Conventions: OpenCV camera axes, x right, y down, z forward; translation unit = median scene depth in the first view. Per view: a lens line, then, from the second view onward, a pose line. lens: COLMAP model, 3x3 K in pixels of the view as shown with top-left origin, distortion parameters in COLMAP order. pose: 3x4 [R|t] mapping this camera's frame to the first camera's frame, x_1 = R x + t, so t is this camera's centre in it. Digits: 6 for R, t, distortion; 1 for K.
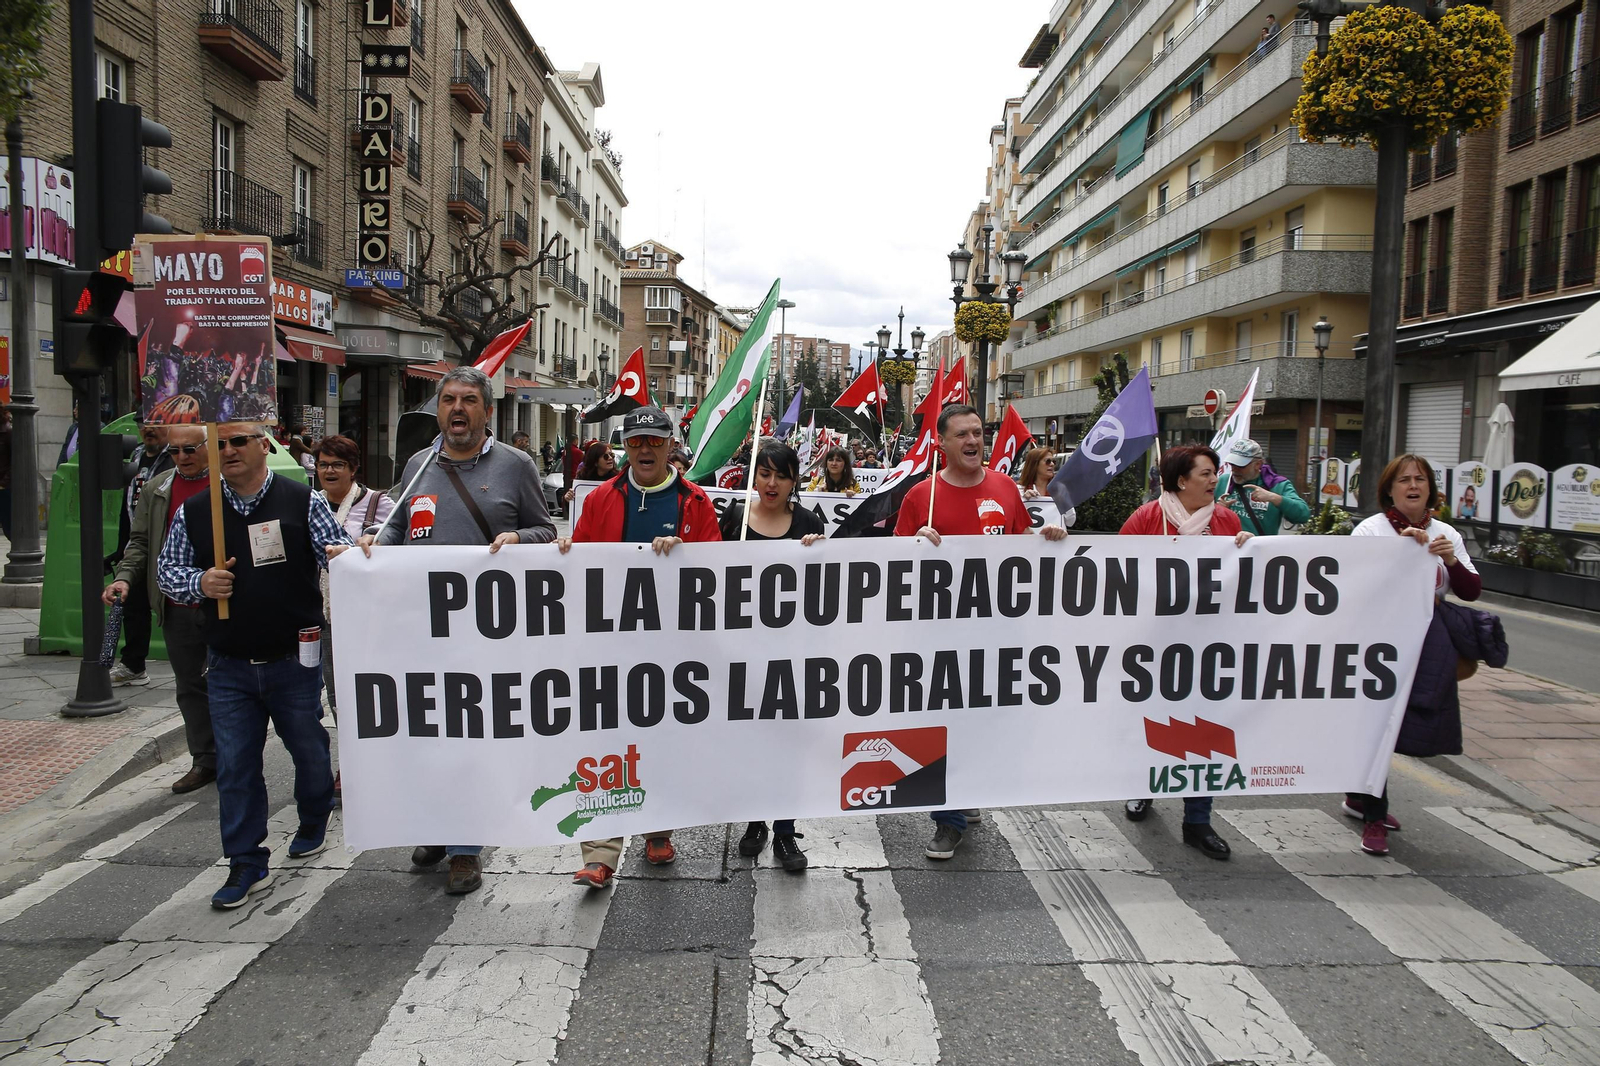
lens RADIAL K [[1156.1, 0, 800.0], [0, 1156.1, 533.0], [0, 0, 1]] dist [-0.112583, 0.113564]
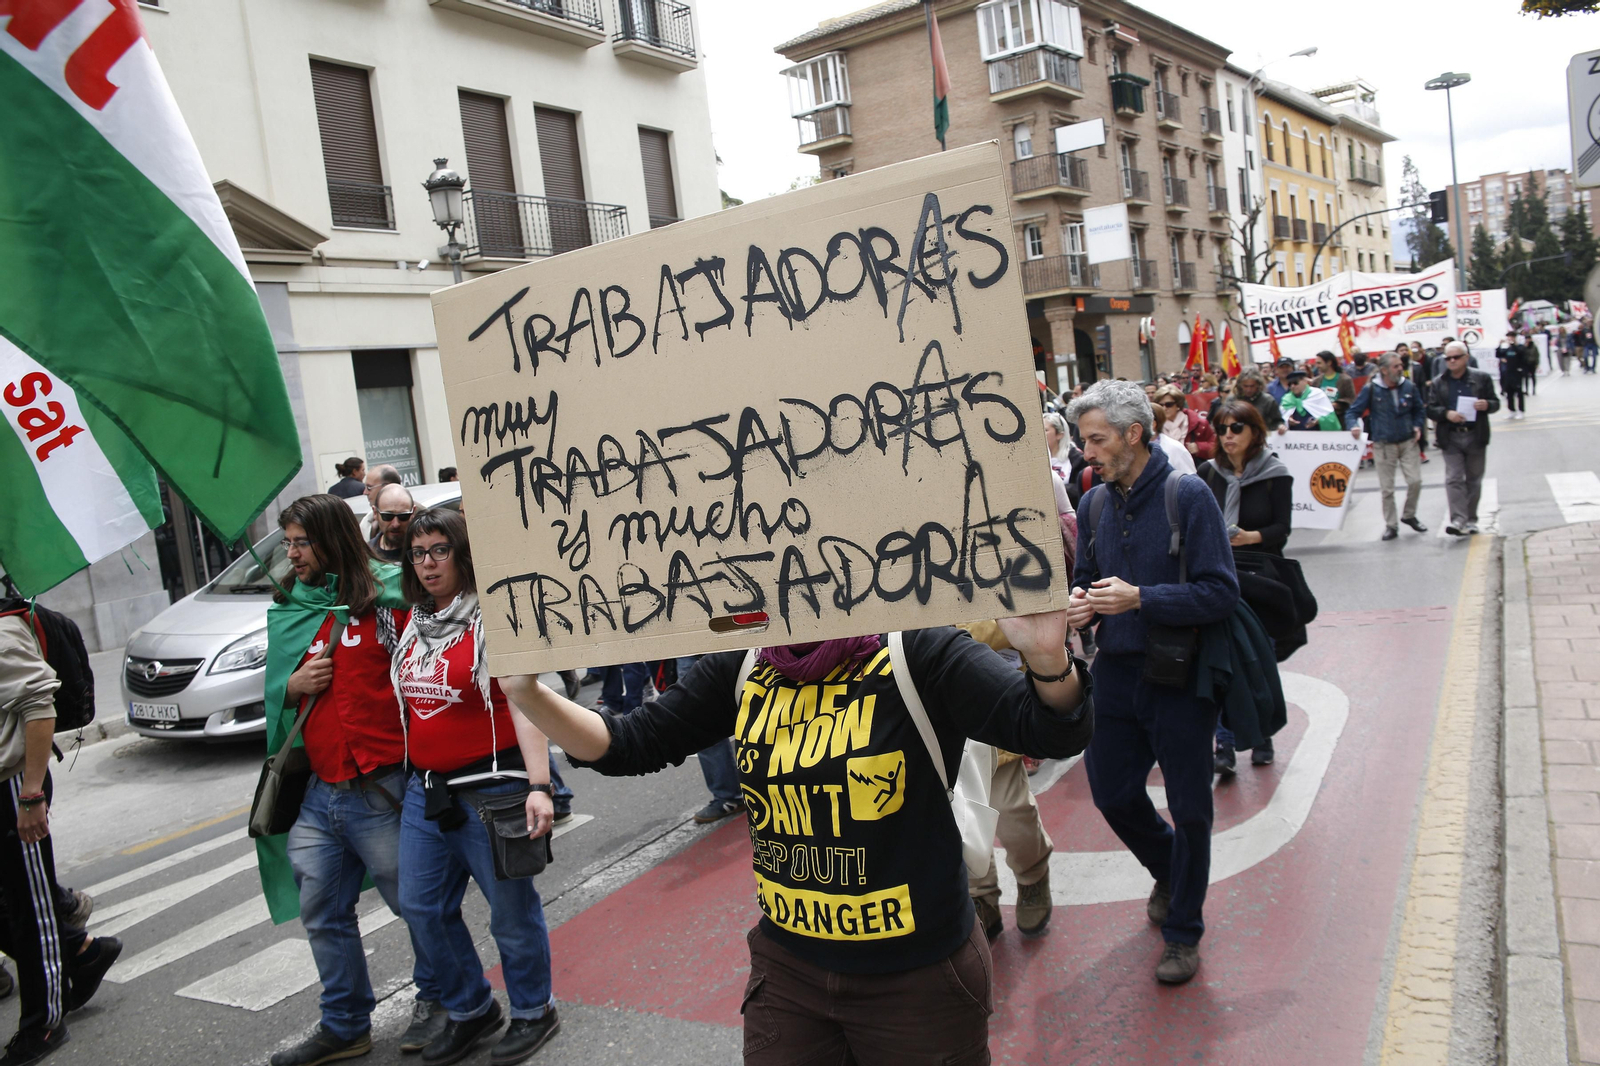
lens RADIAL K [[1206.4, 0, 800.0], [0, 1206.4, 533.0], [0, 0, 1]] dist [-0.113756, 0.112273]
pose [[0.837961, -0.064989, -0.541847, 0.079269], [0.094076, 0.995222, 0.026121, -0.133398], [0.537560, -0.072863, 0.840071, 1.723761]]
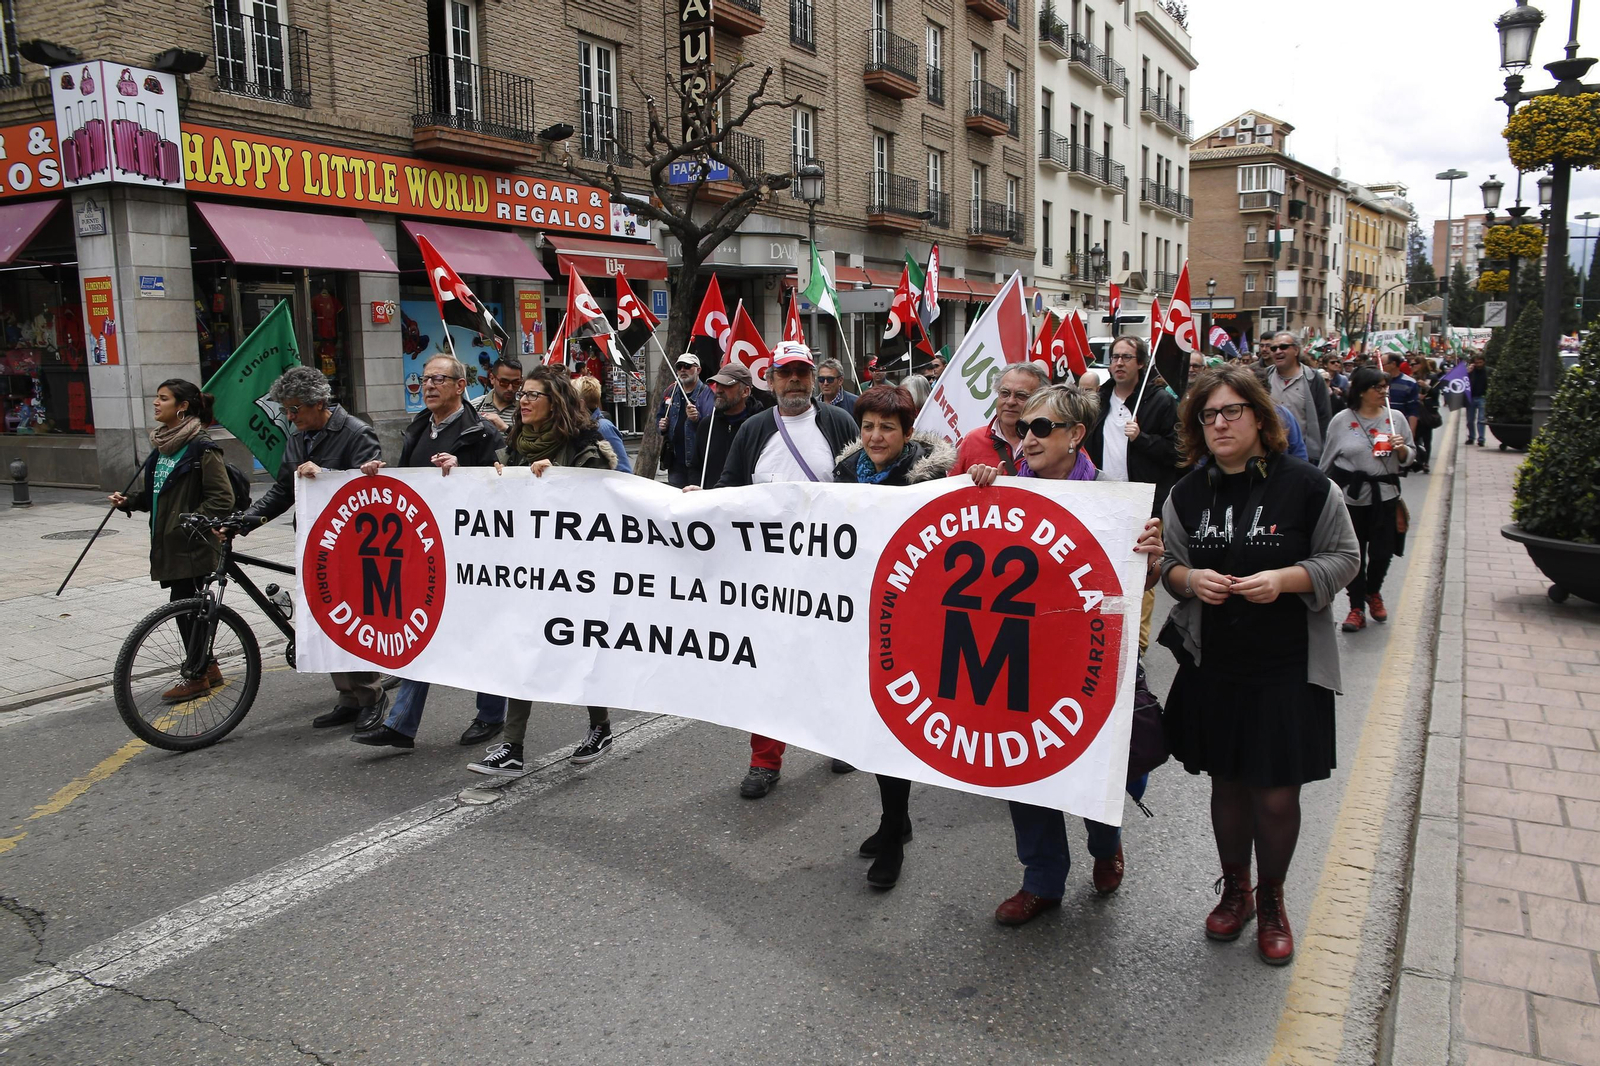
lens RADIAL K [[1206.4, 0, 800.0], [0, 1206.4, 533.0], [0, 0, 1]] dist [-0.113756, 0.112273]
pose [[0.858586, 0.034944, -0.511478, 0.116101], [-0.000545, 0.997736, 0.067249, -0.018279], [0.512670, -0.057461, 0.856661, 0.241149]]
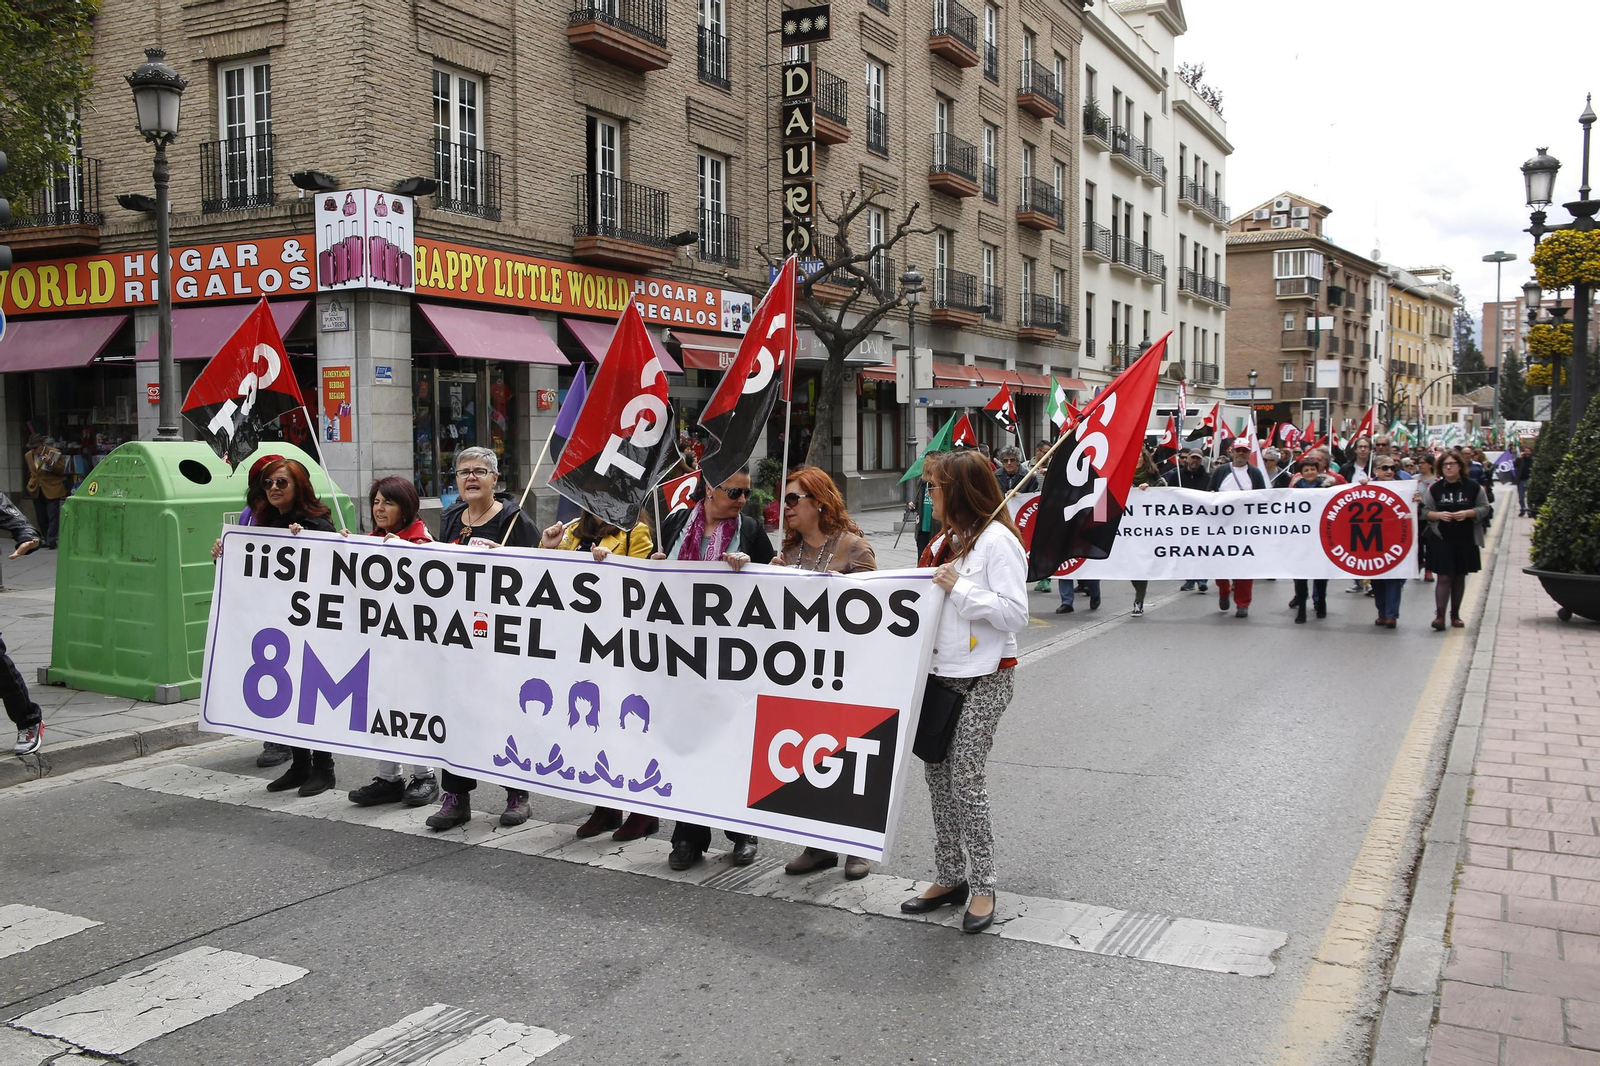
lens RADIAL K [[1371.4, 0, 800.0], [0, 1371.4, 533.0], [0, 0, 1]] dist [-0.090387, 0.136516]
pose [[0.868943, 0.000941, -0.494911, 0.128868], [-0.010078, 0.999824, -0.015794, -0.004075], [0.494810, 0.018712, 0.868800, 0.068888]]
